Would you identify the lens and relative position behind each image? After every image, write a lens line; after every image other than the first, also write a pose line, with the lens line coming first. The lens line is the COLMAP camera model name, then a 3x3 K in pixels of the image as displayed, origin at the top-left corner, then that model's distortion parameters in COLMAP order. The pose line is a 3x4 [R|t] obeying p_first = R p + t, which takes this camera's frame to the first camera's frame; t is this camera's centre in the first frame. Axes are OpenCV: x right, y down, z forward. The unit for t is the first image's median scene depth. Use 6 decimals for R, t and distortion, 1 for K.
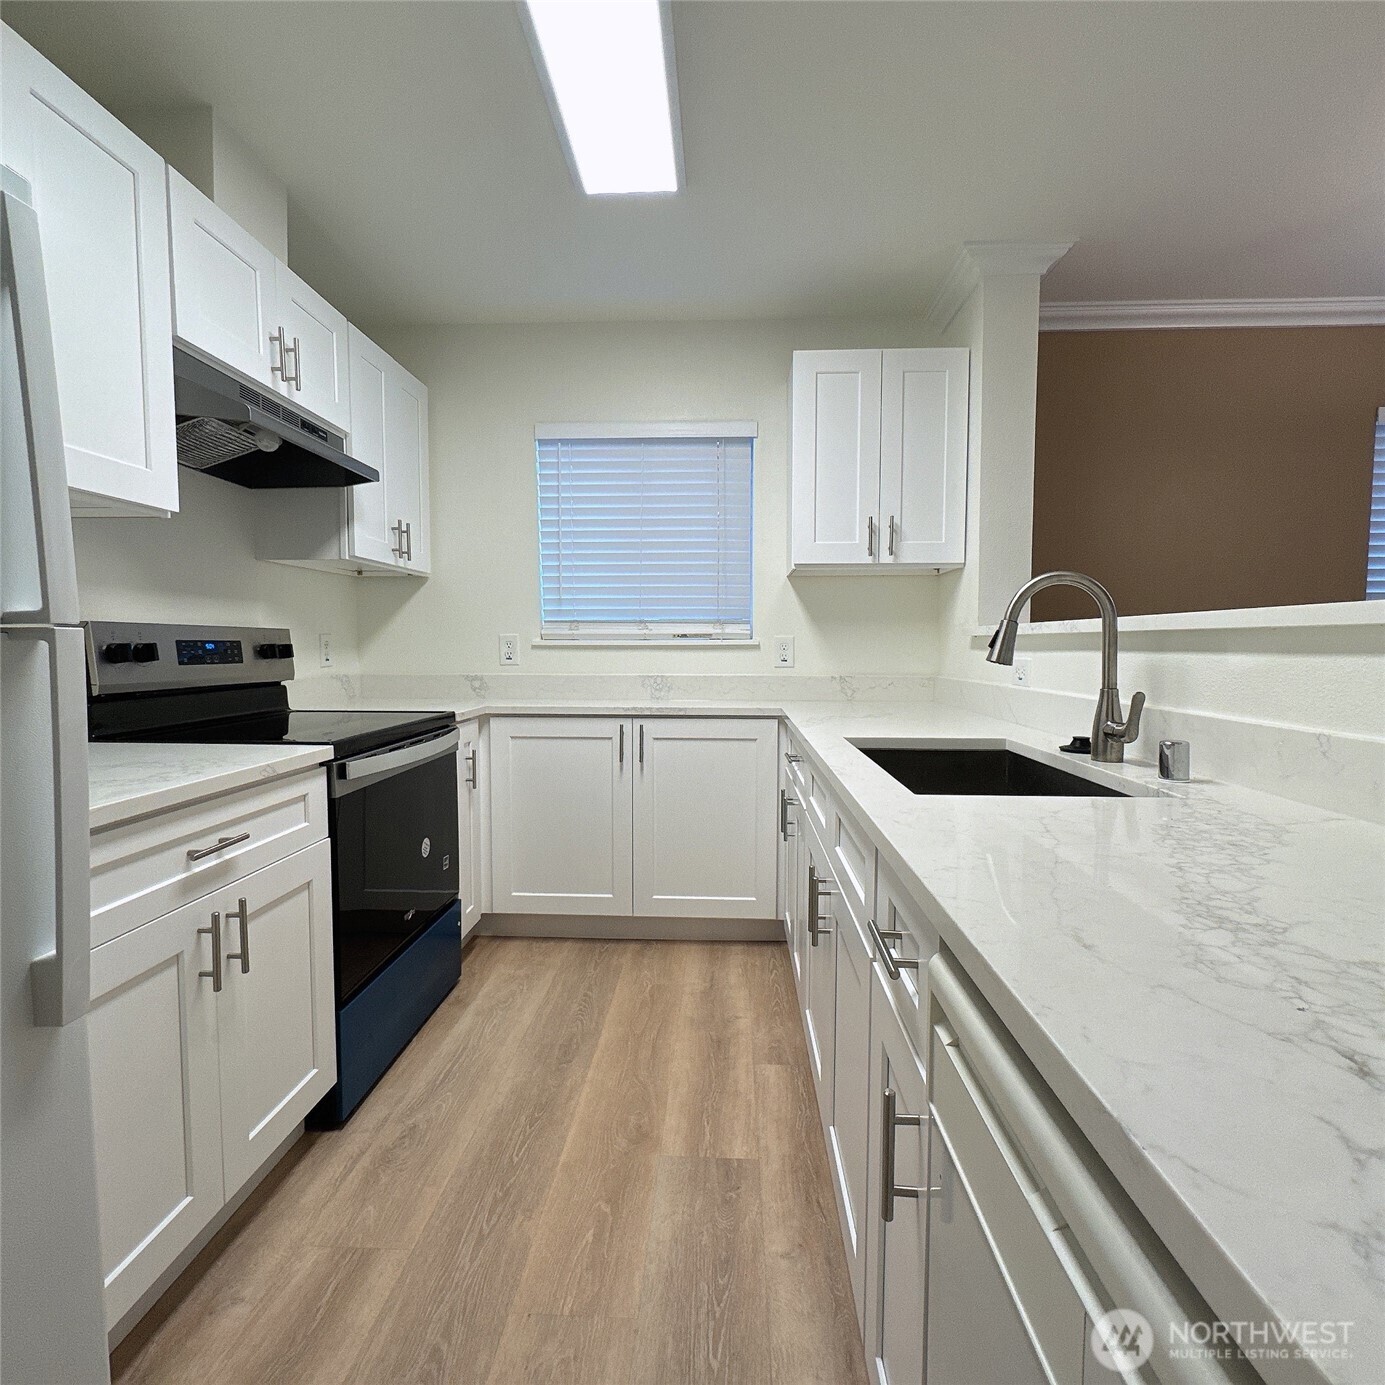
lens RADIAL K [[732.3, 0, 693.4], [0, 732.3, 694.6], [0, 0, 1]] dist [-0.003688, 0.001342]
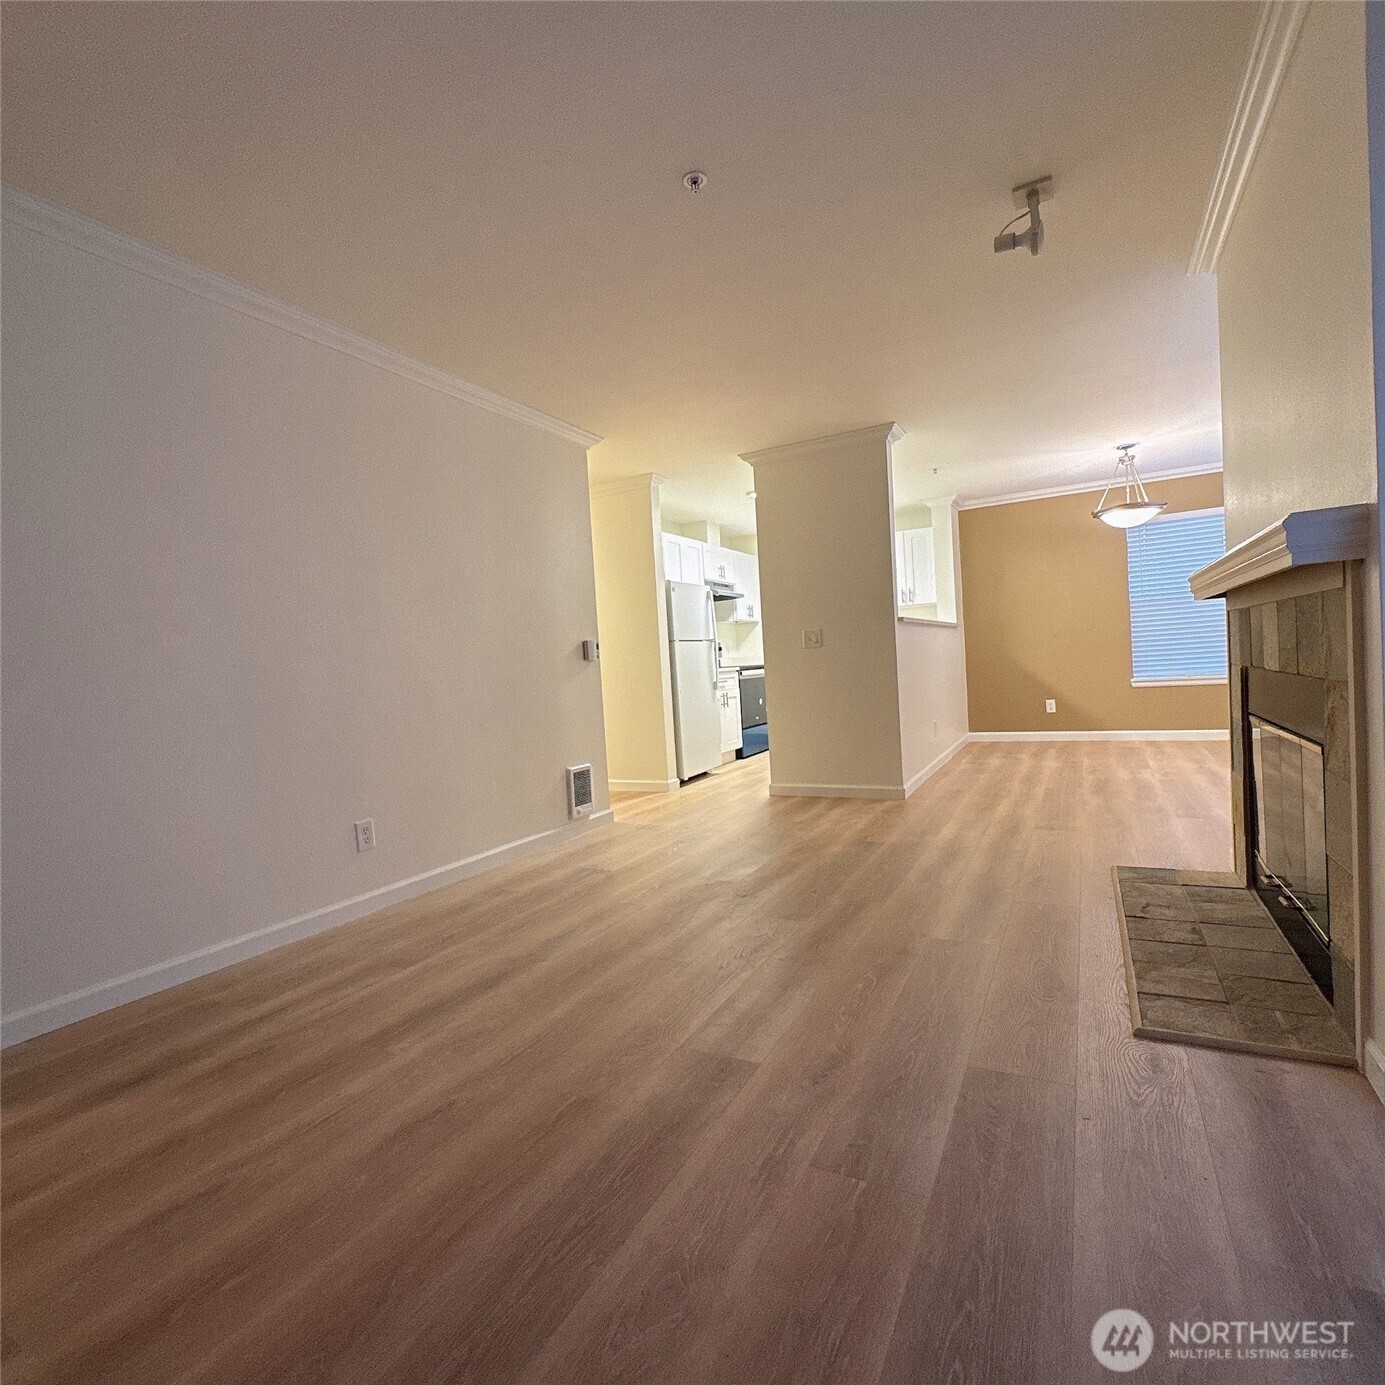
lens RADIAL K [[732.3, 0, 693.4], [0, 732.3, 694.6], [0, 0, 1]] dist [-0.003688, 0.001342]
pose [[0.900673, -0.038328, -0.432803, 0.708138], [0.033642, 0.999263, -0.018484, 0.188124], [0.433193, 0.002088, 0.901299, -1.886503]]
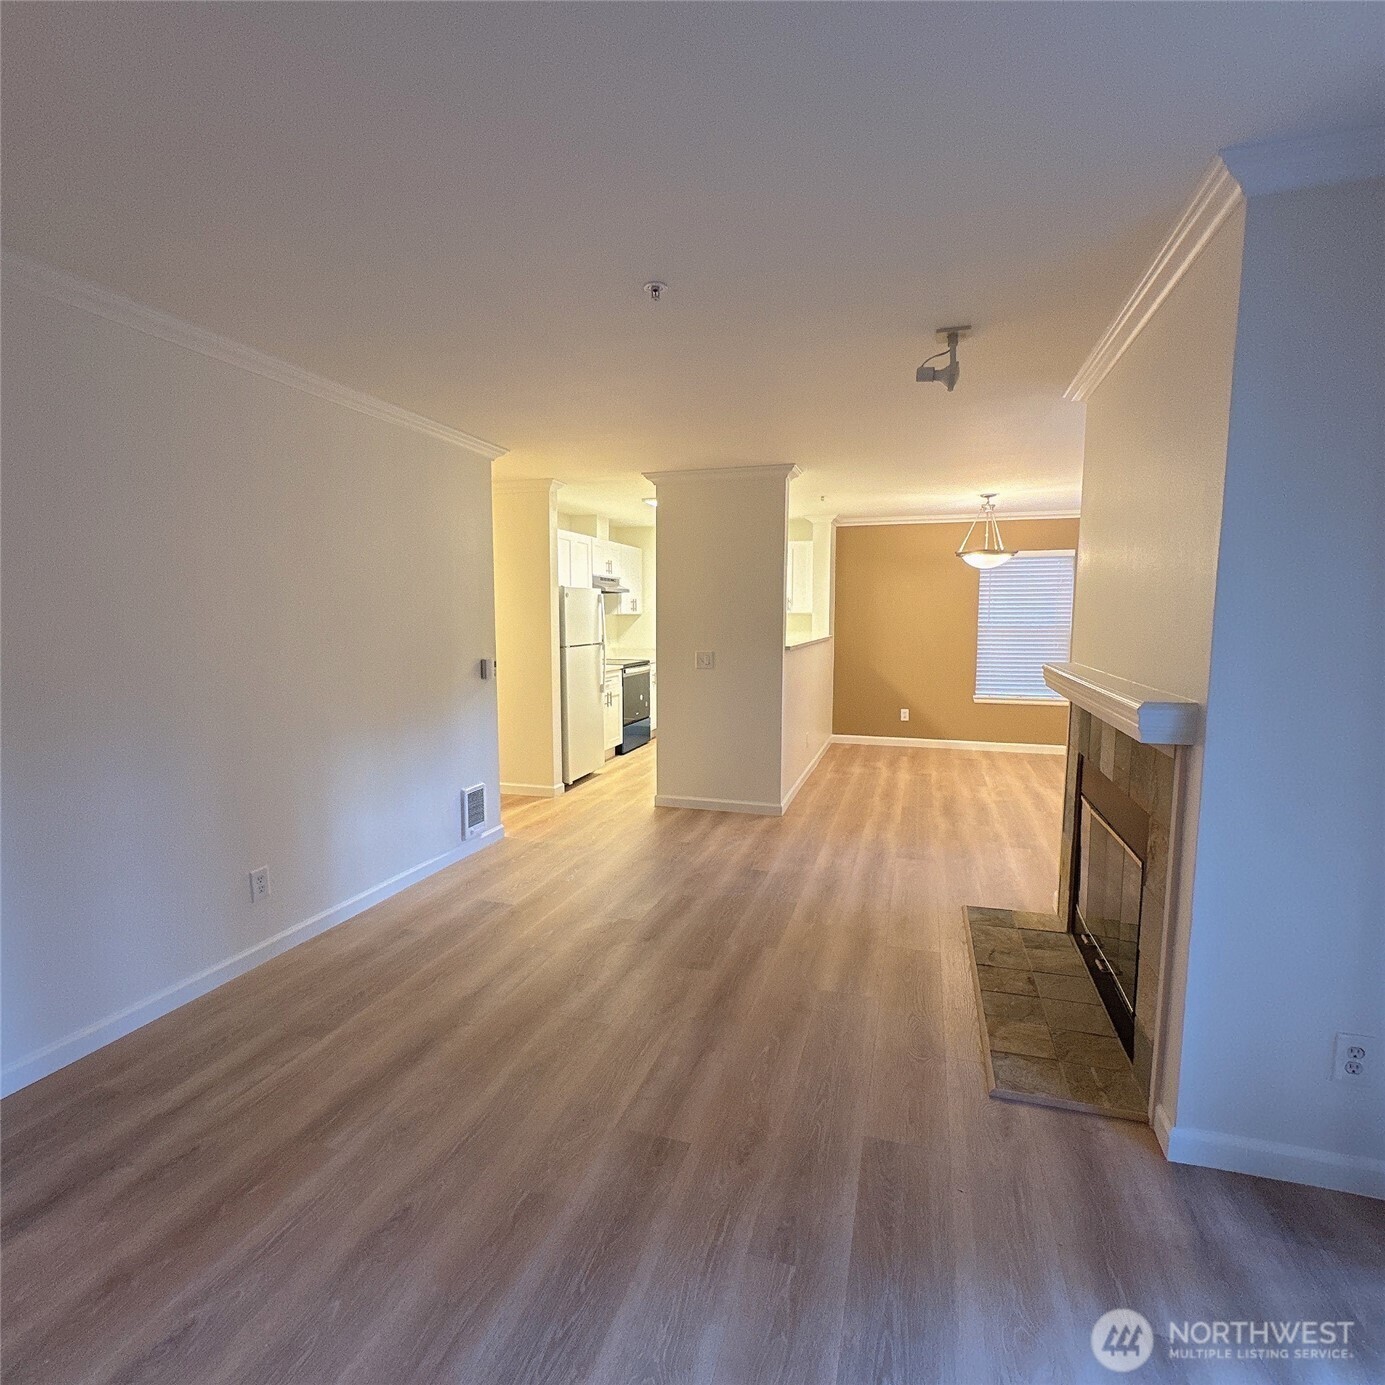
lens RADIAL K [[732.3, 0, 693.4], [0, 732.3, 694.6], [0, 0, 1]] dist [-0.003688, 0.001342]
pose [[0.967351, 0.028665, -0.251815, 0.642378], [-0.017514, 0.998769, 0.046415, 0.020008], [0.252836, -0.040490, 0.966662, -1.966742]]
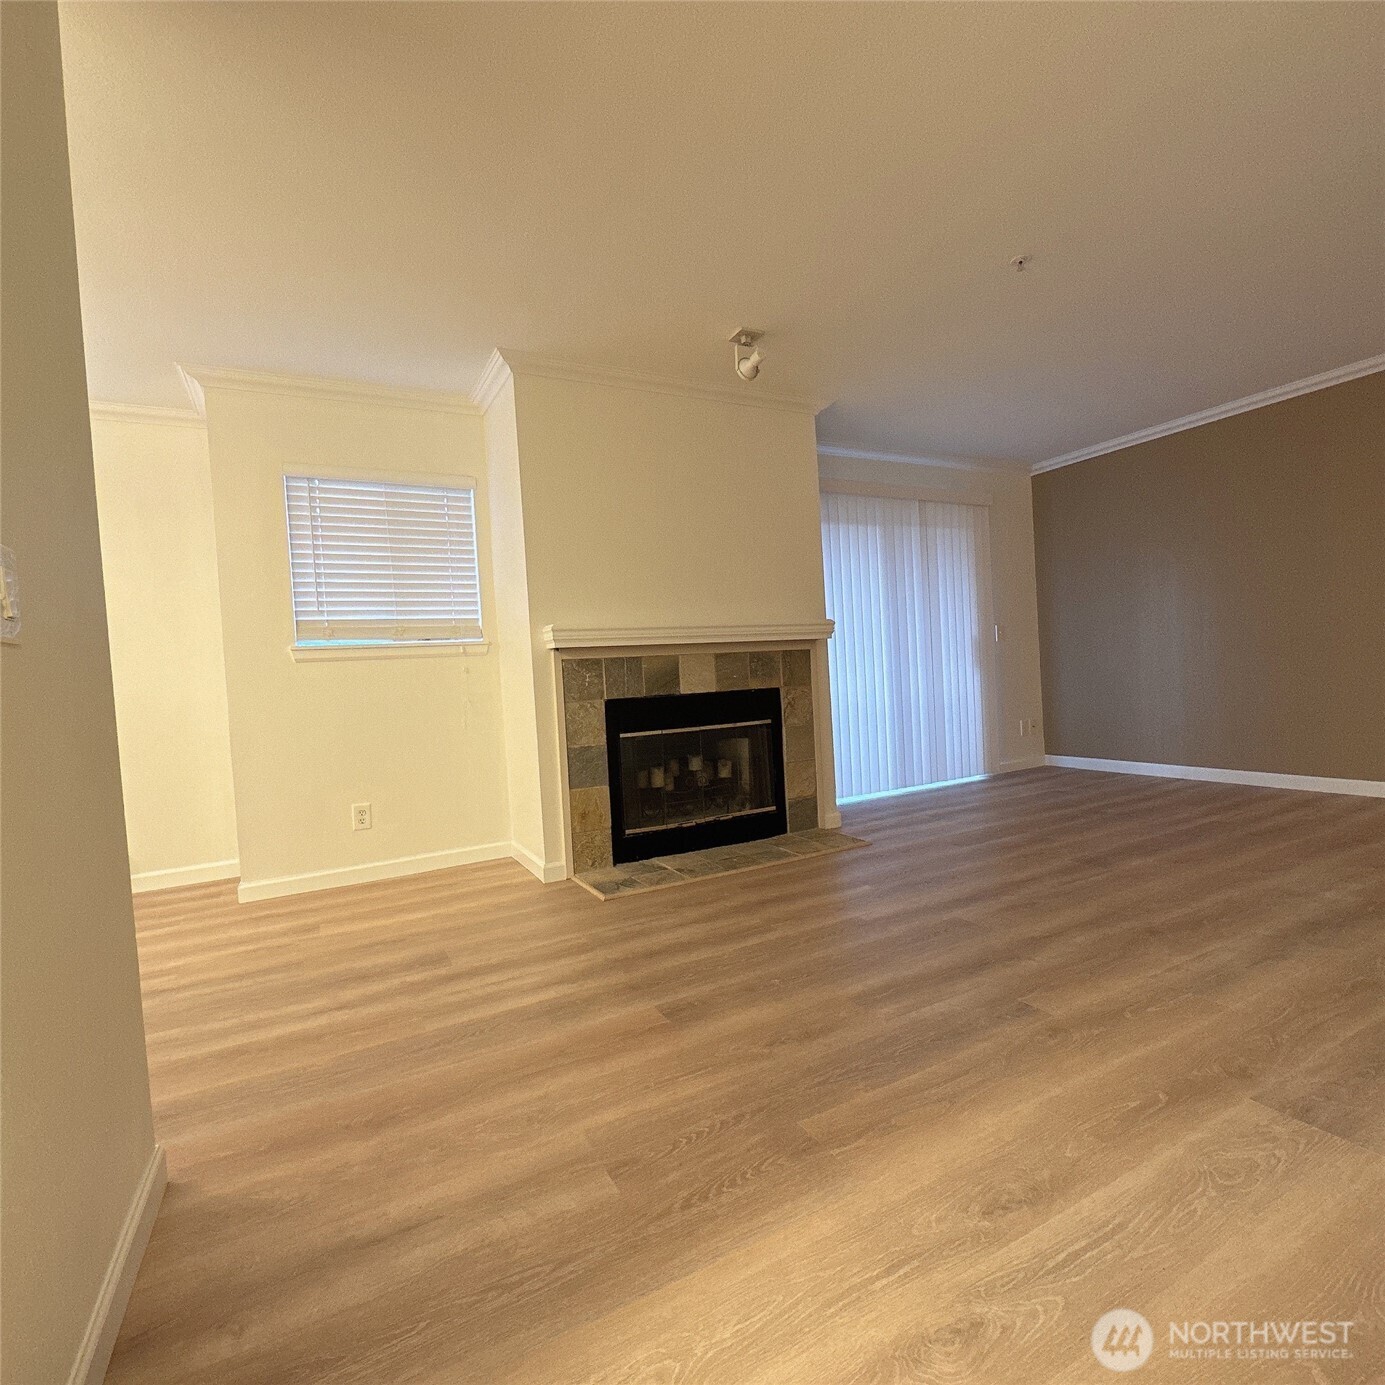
lens RADIAL K [[732.3, 0, 693.4], [0, 732.3, 694.6], [0, 0, 1]] dist [-0.003688, 0.001342]
pose [[-0.507096, 0.005464, 0.861872, -0.279448], [0.114465, 0.991549, 0.061061, 0.082543], [-0.854255, 0.129618, -0.503436, -0.147325]]
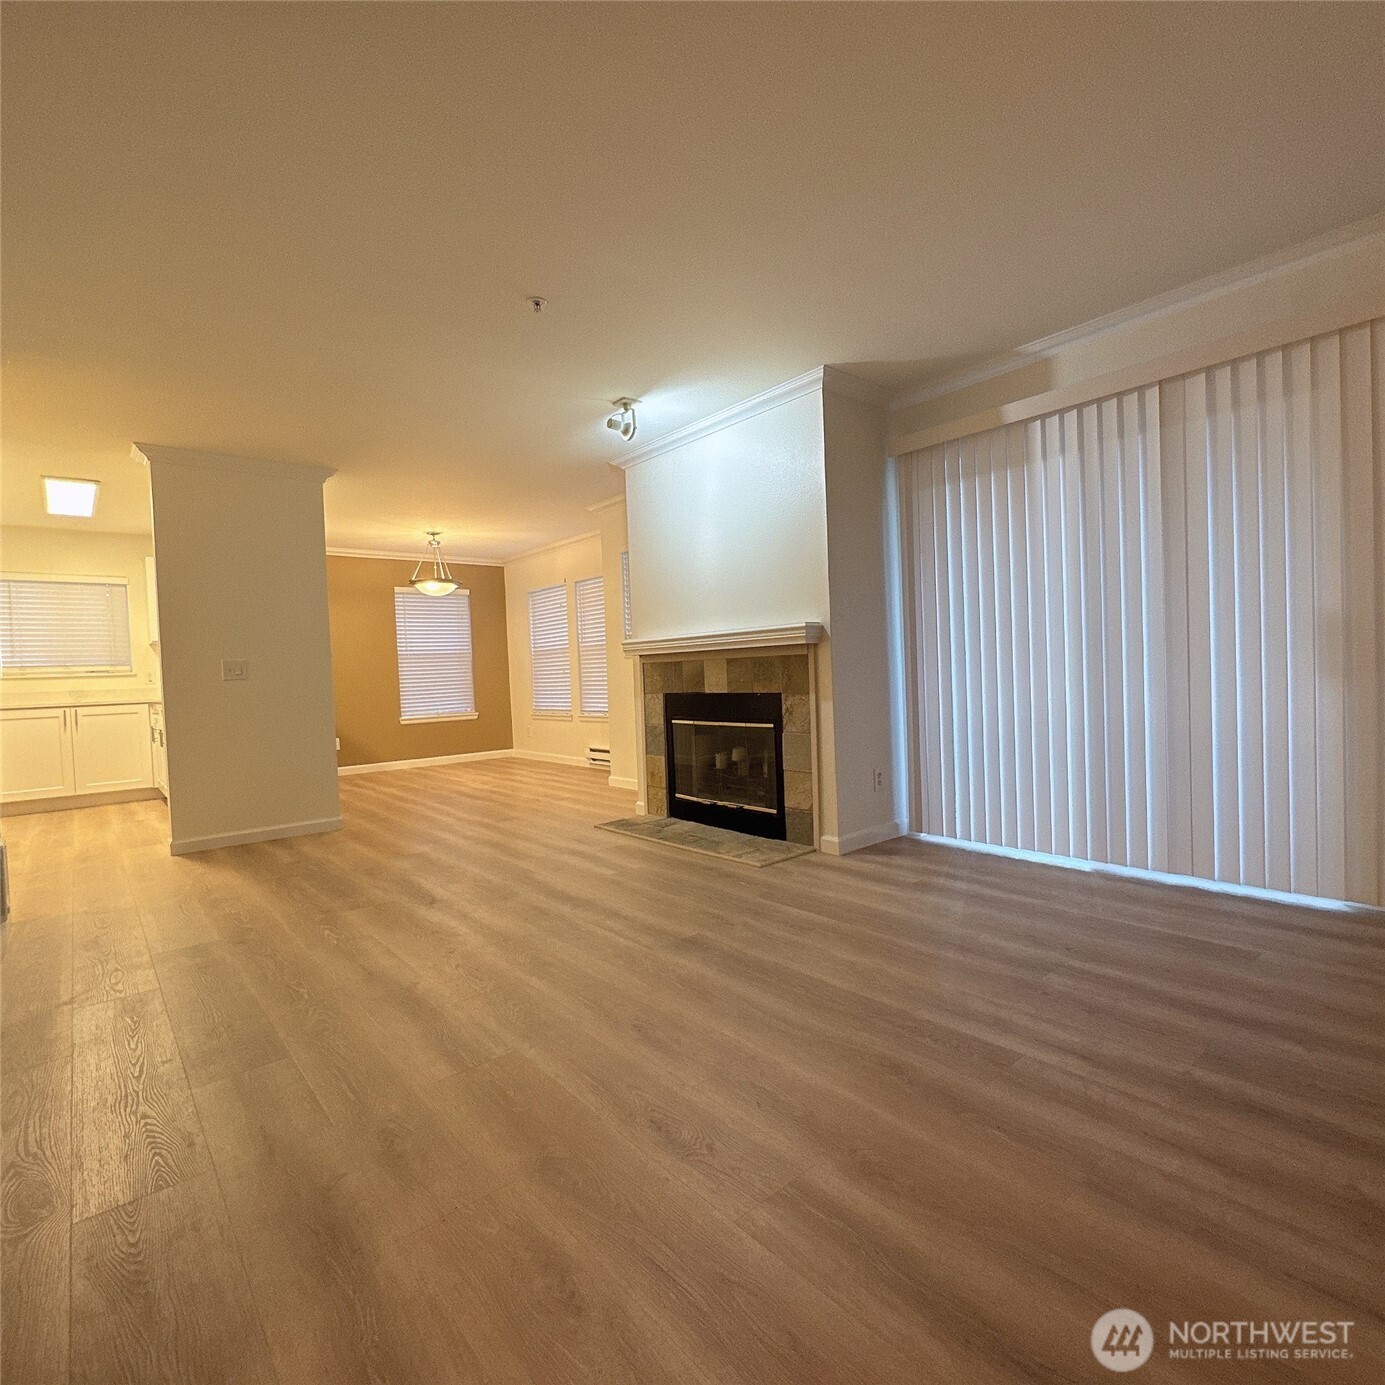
lens RADIAL K [[732.3, 0, 693.4], [0, 732.3, 694.6], [0, 0, 1]] dist [-0.003688, 0.001342]
pose [[0.731690, -0.049210, 0.679859, -0.212076], [0.082552, 0.996446, -0.016720, 0.193907], [-0.676620, 0.068358, 0.733152, -2.033528]]
